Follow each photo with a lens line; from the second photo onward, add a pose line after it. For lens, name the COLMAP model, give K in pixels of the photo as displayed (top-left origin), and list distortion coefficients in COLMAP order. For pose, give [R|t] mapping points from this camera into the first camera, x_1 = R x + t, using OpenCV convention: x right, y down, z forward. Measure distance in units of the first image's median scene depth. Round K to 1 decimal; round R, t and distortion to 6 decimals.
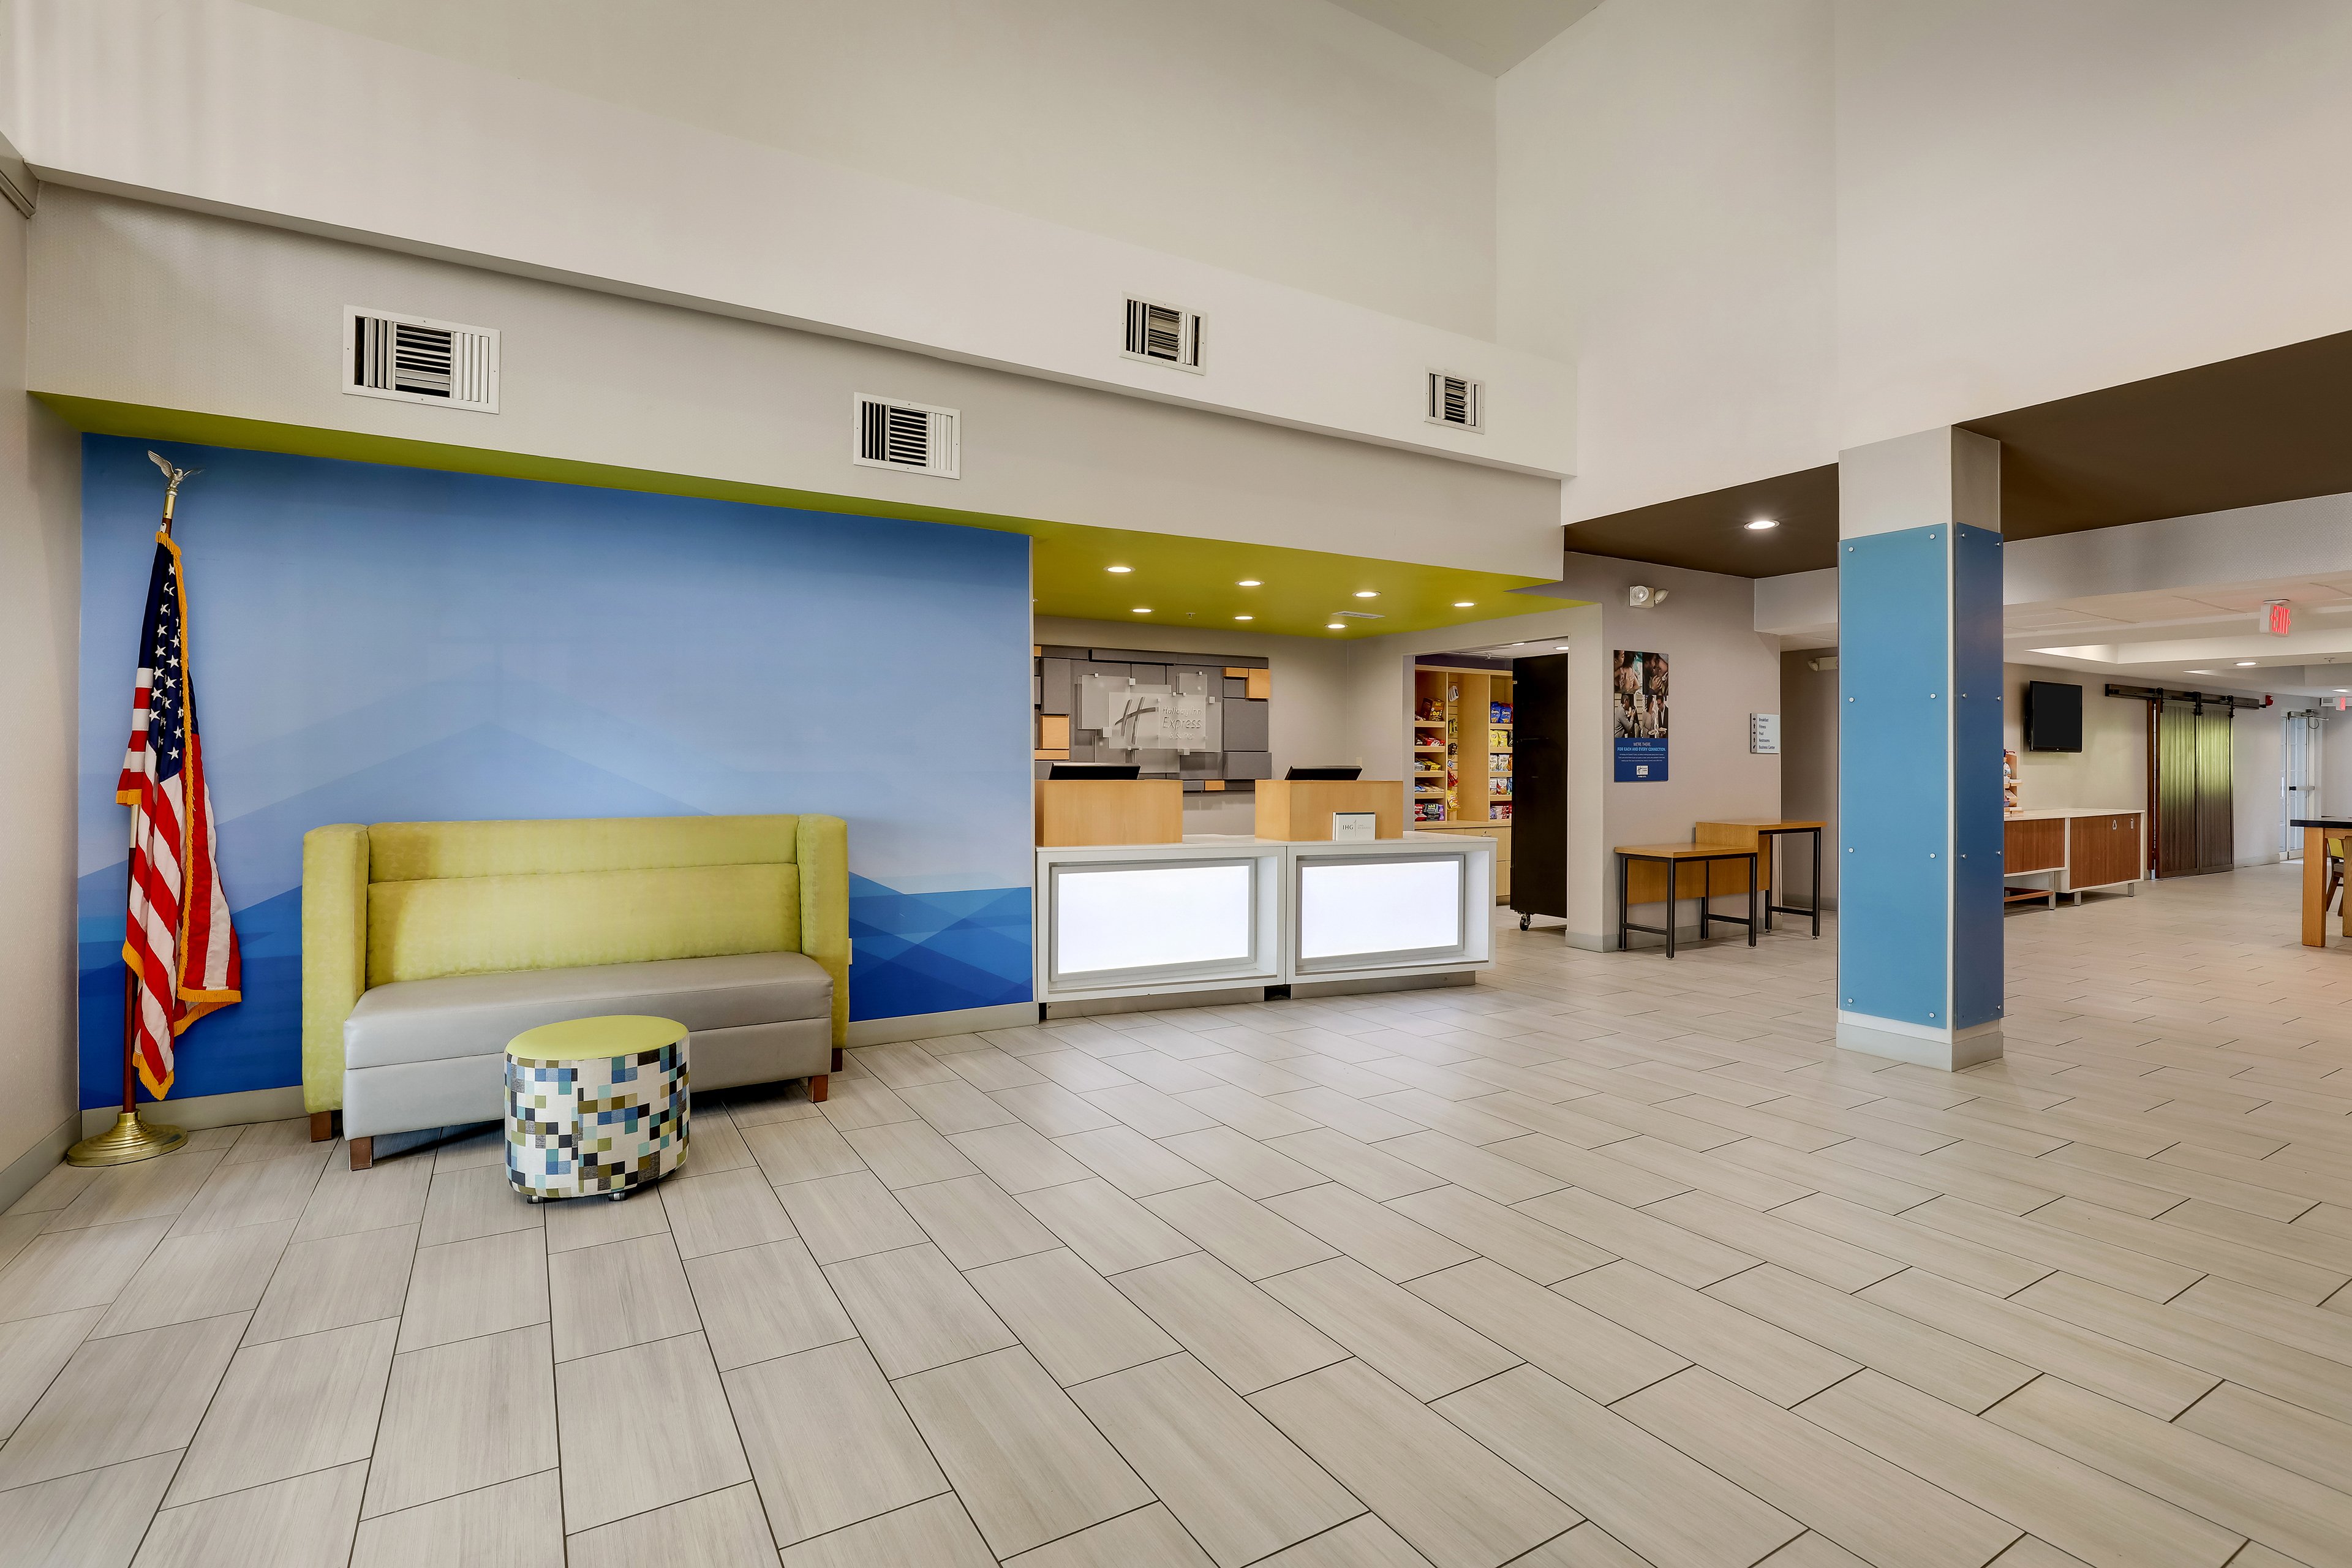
lens RADIAL K [[1108.1, 0, 1178.6], [0, 1108.1, 750.8], [0, 0, 1]] dist [-0.022794, 0.007335]
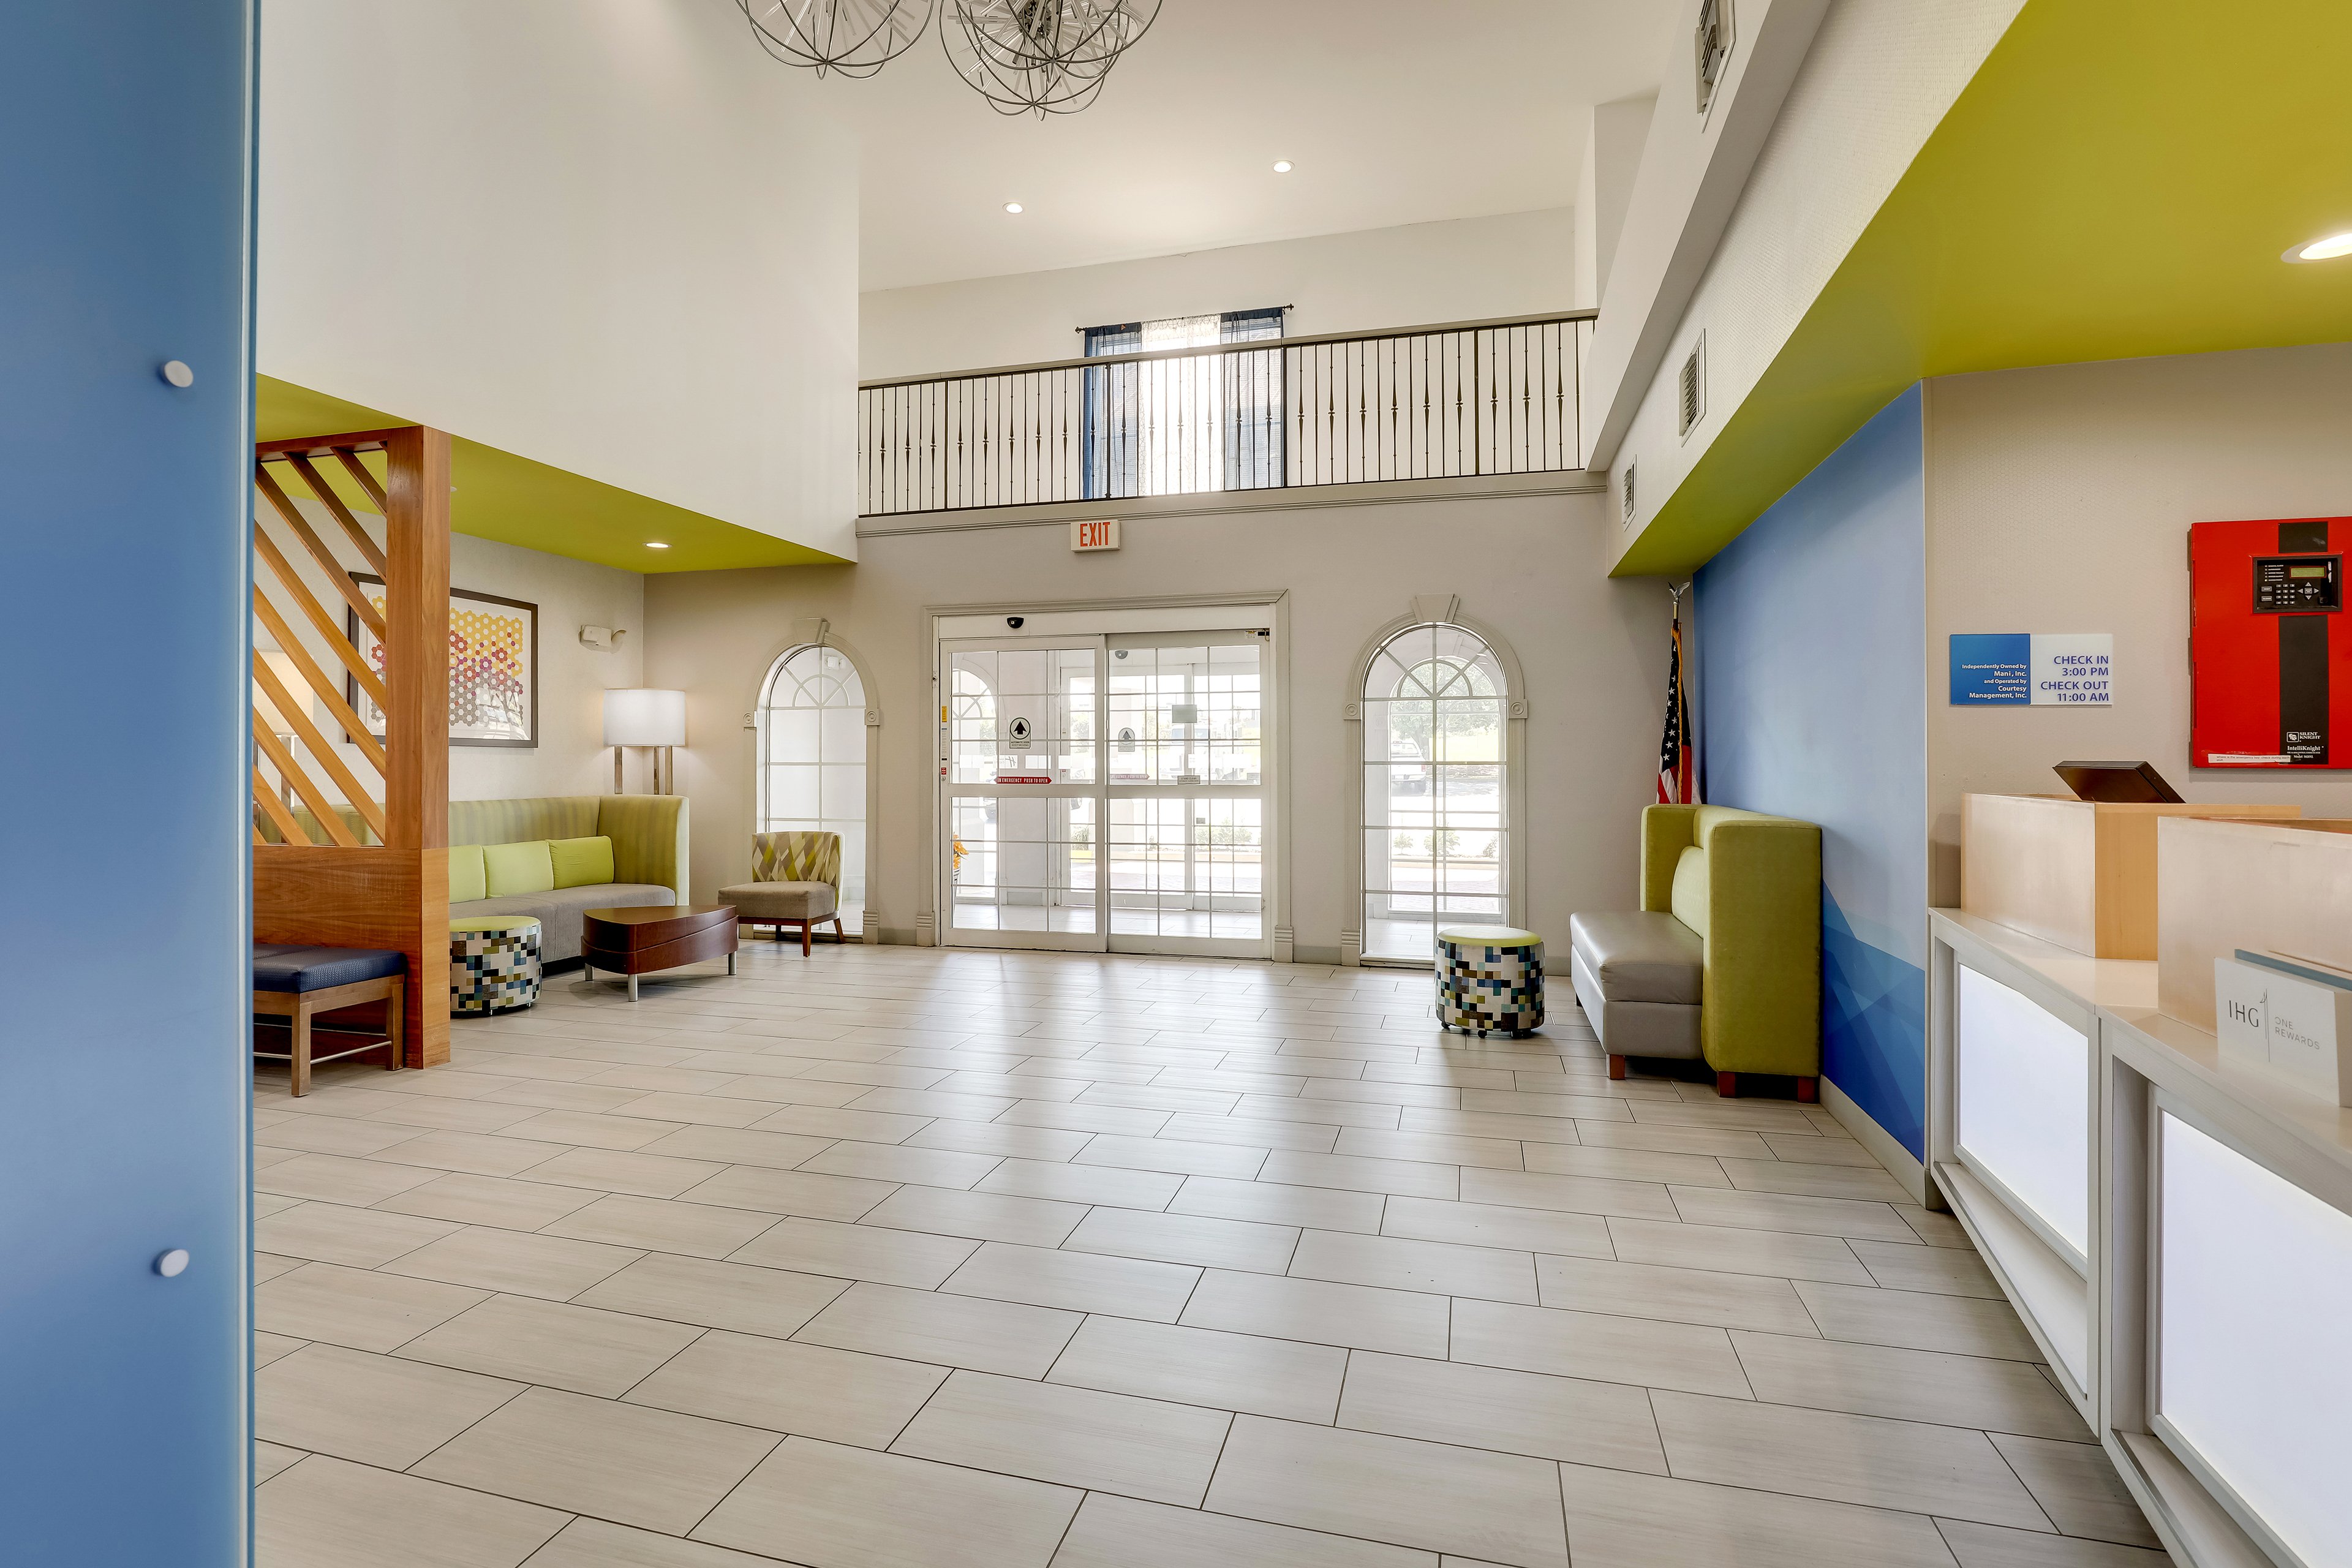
lens RADIAL K [[1142.6, 0, 1157.3], [0, 1142.6, 740.8], [0, 0, 1]] dist [-0.016899, 0.000313]
pose [[-0.726036, -0.015206, -0.687489, 0.398533], [0.004148, 0.999640, -0.026490, 0.009743], [0.687644, -0.022084, -0.725712, 0.793547]]
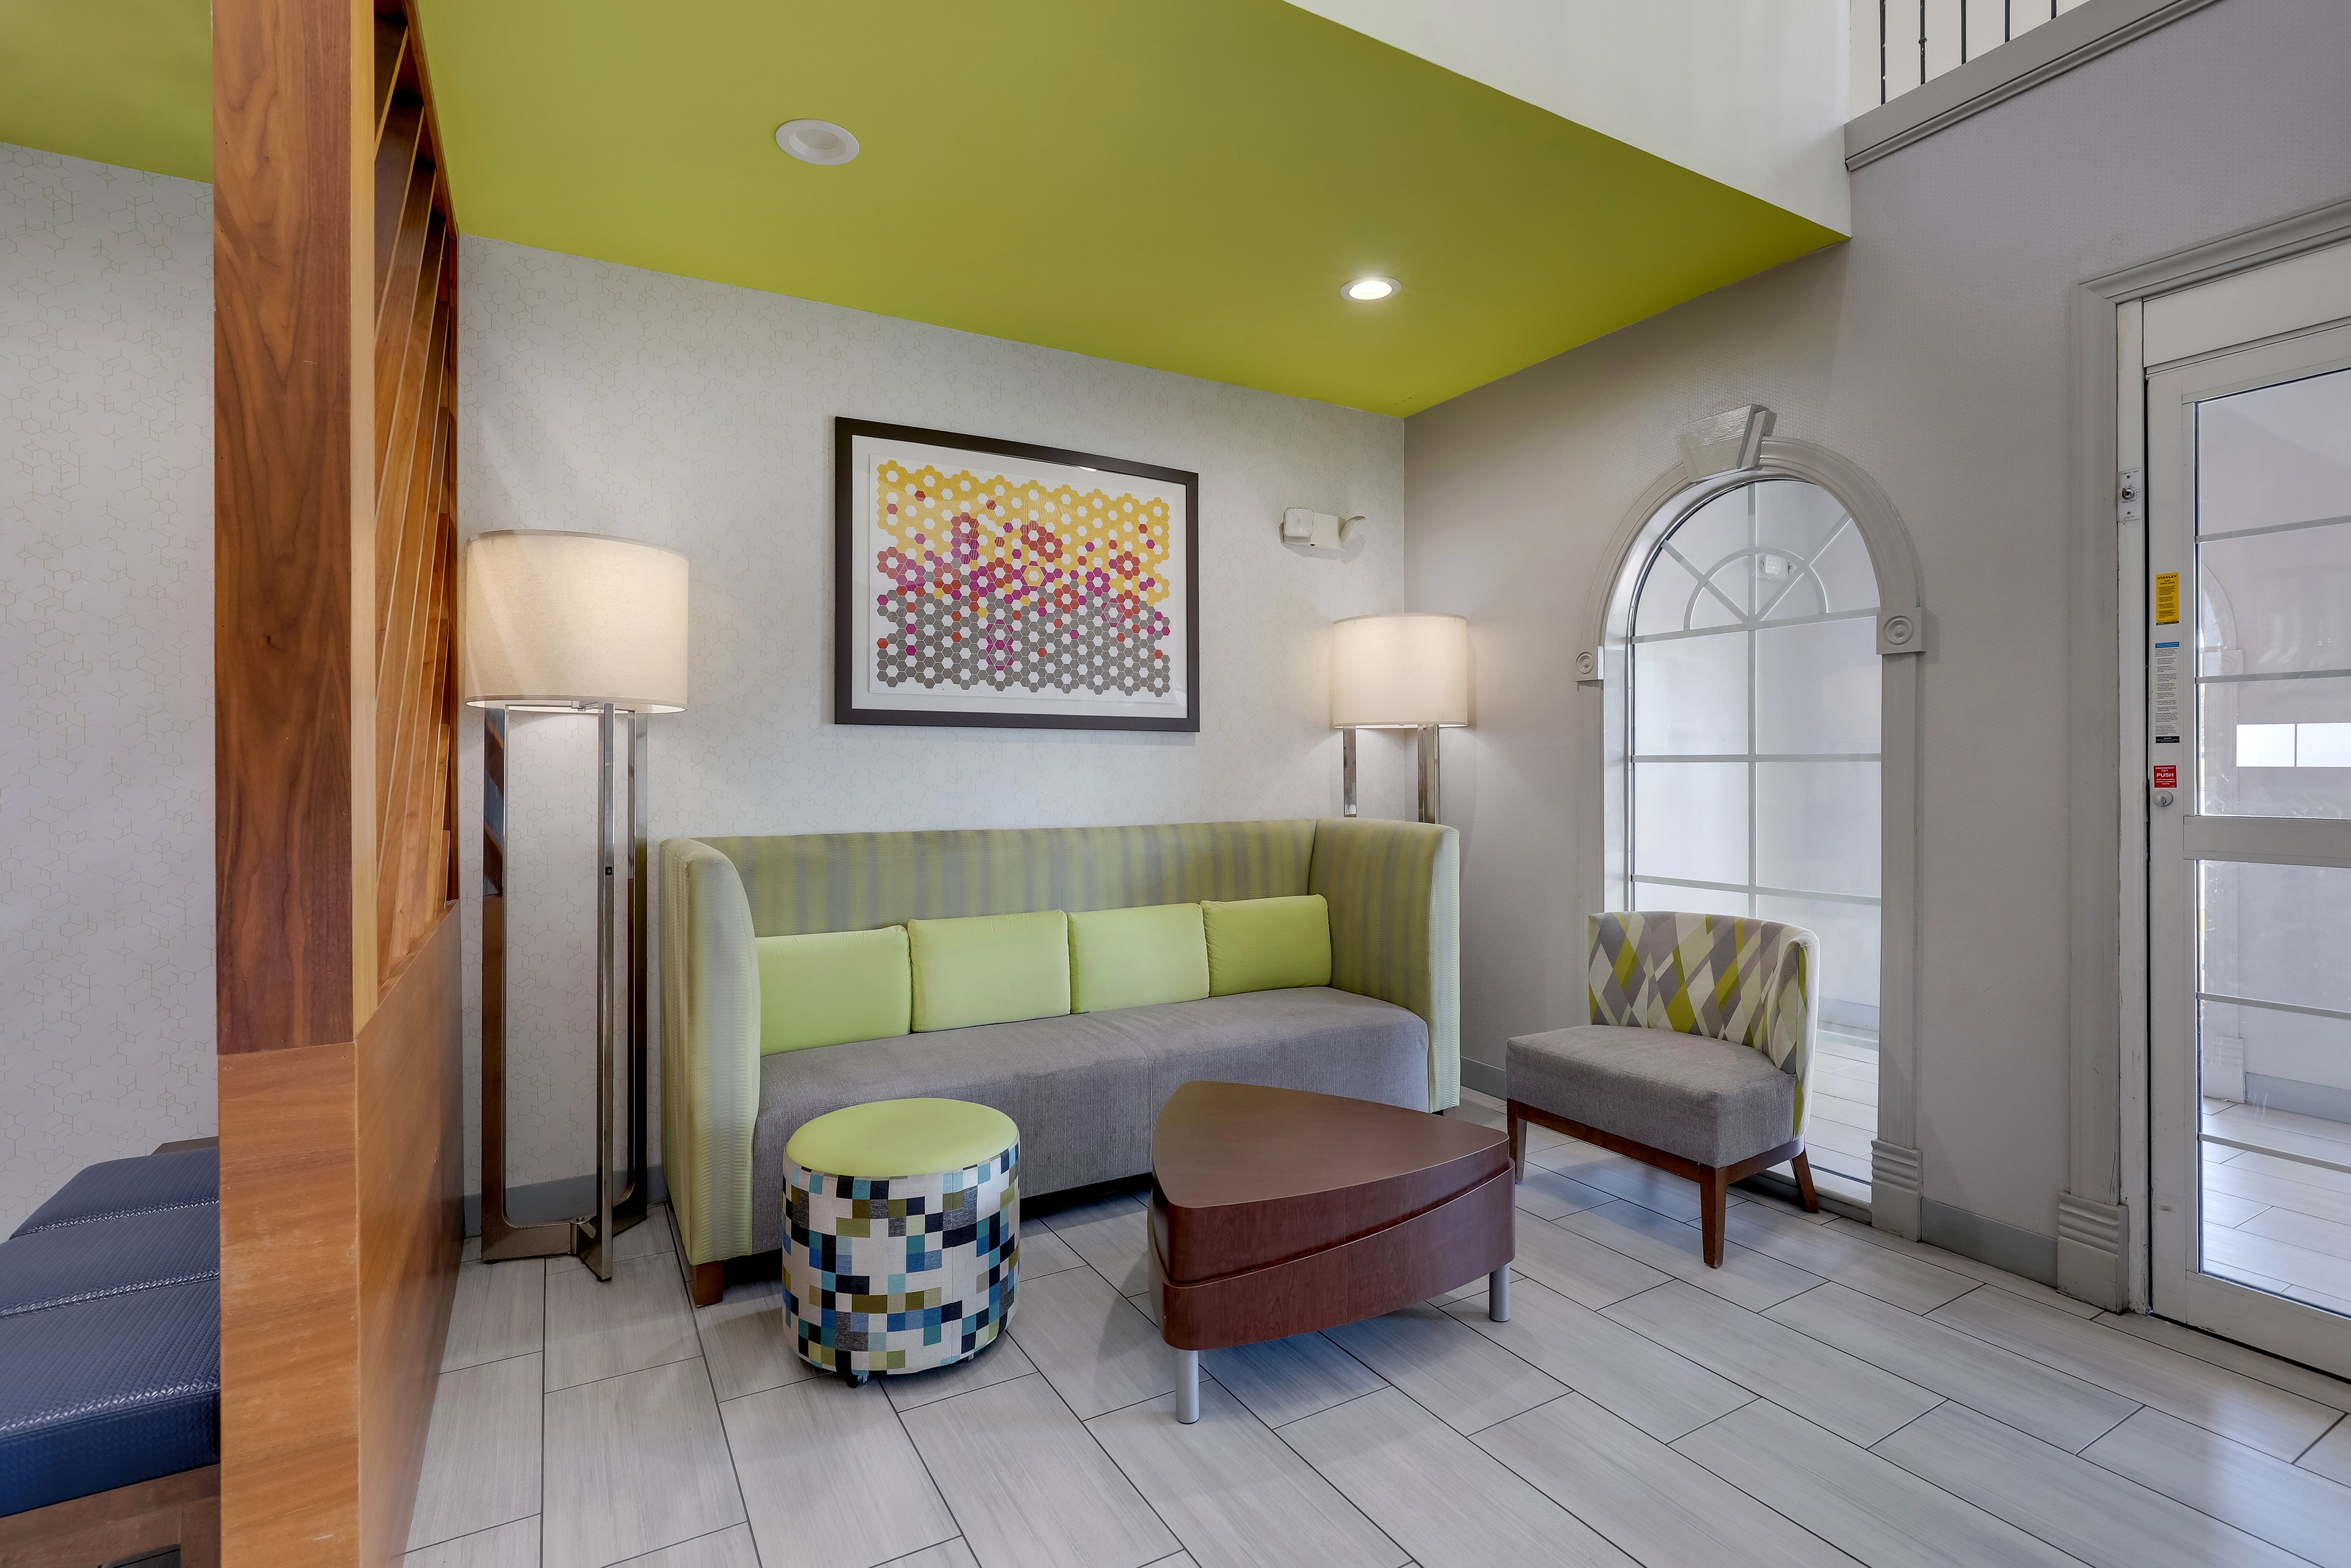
lens RADIAL K [[1089.0, 0, 1193.7], [0, 1089.0, 775.8], [0, 0, 1]] dist [-0.003518, 0.000011]
pose [[-0.999989, 0.002011, 0.004206, 0.120167], [0.002014, 0.999998, 0.000773, 0.008134], [-0.004205, 0.000782, -0.999991, 0.248711]]
